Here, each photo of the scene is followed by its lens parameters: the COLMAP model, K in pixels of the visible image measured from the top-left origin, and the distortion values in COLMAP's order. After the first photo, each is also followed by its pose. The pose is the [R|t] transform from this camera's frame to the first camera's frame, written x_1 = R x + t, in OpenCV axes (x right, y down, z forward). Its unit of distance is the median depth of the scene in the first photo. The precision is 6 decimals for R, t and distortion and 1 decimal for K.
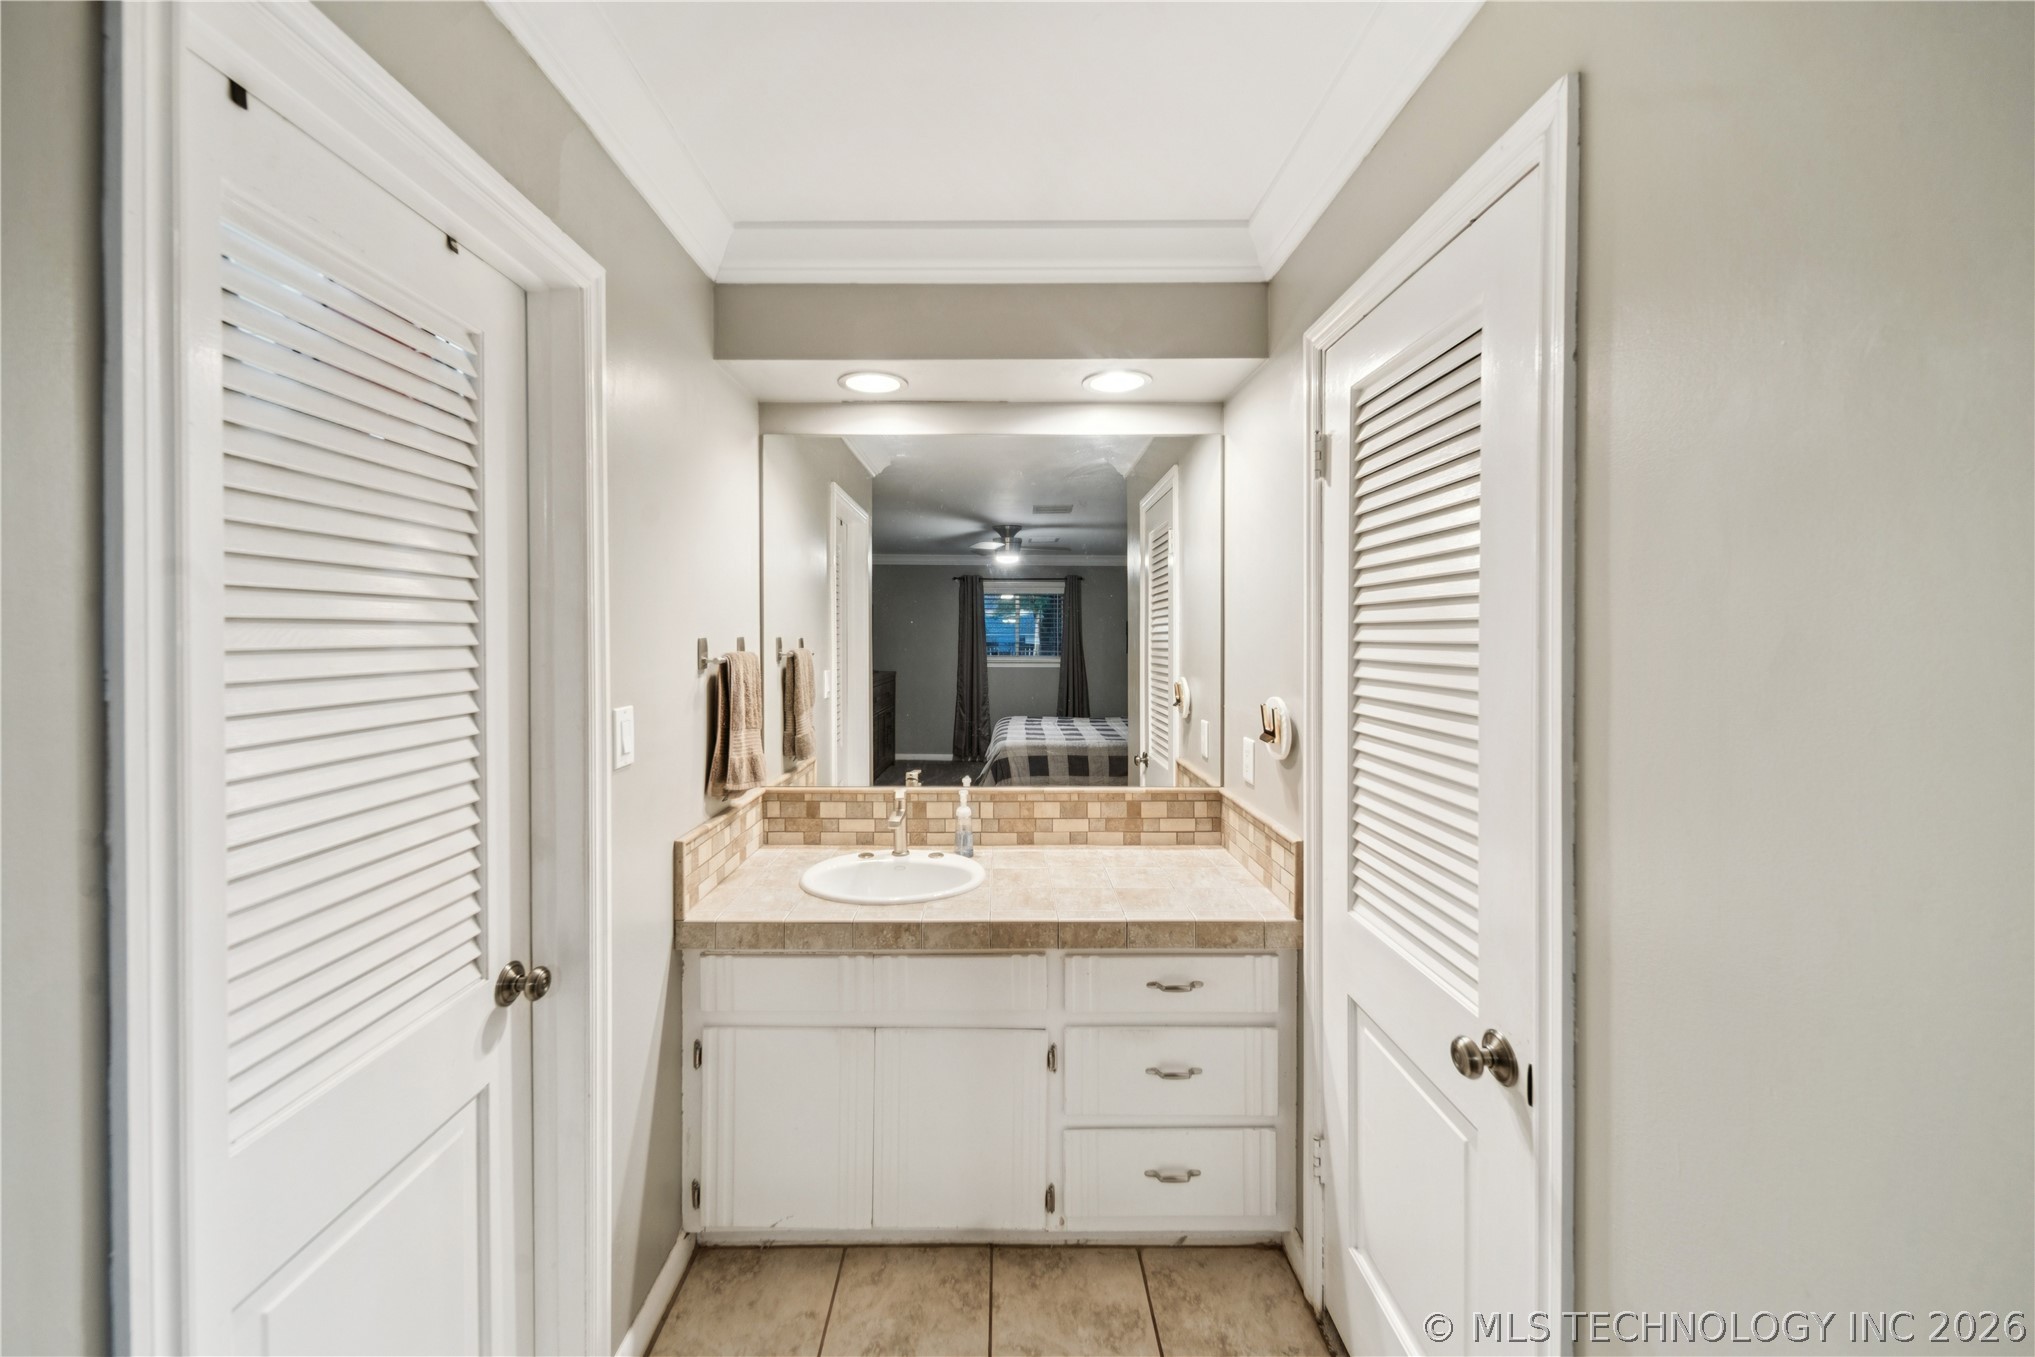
lens RADIAL K [[722.6, 0, 996.9], [0, 722.6, 643.0], [0, 0, 1]] dist [0.003584, -0.000060]
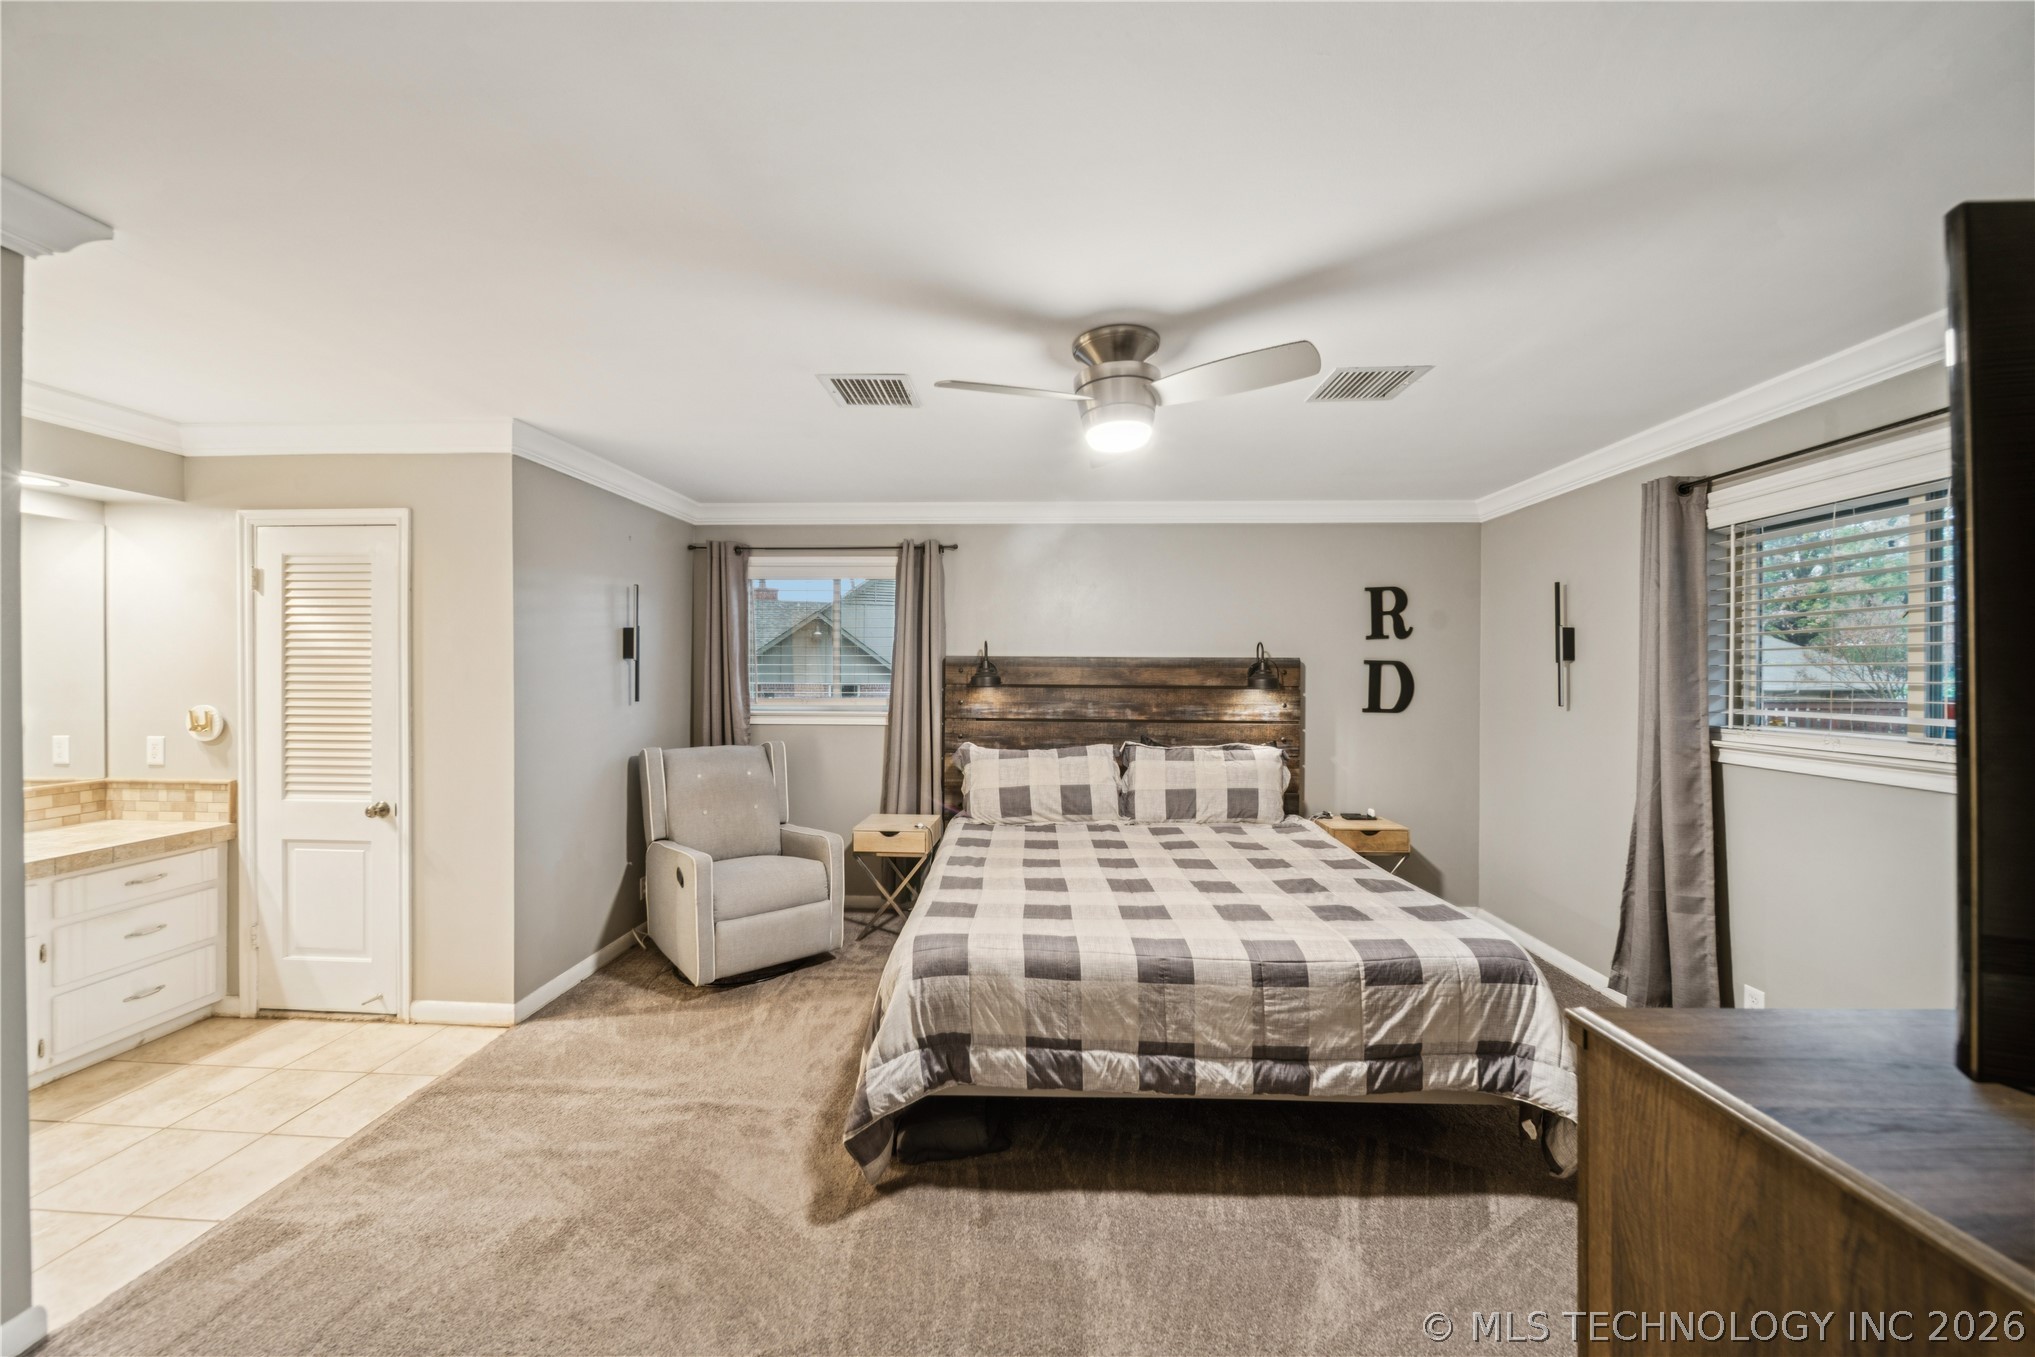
lens RADIAL K [[722.6, 0, 1014.7], [0, 722.6, 670.6], [0, 0, 1]] dist [0.003584, -0.000060]
pose [[0.047315, -0.001079, 0.998879, -1.276809], [0.003843, 0.999992, 0.000898, -0.002441], [-0.998873, 0.003796, 0.047319, -1.036367]]
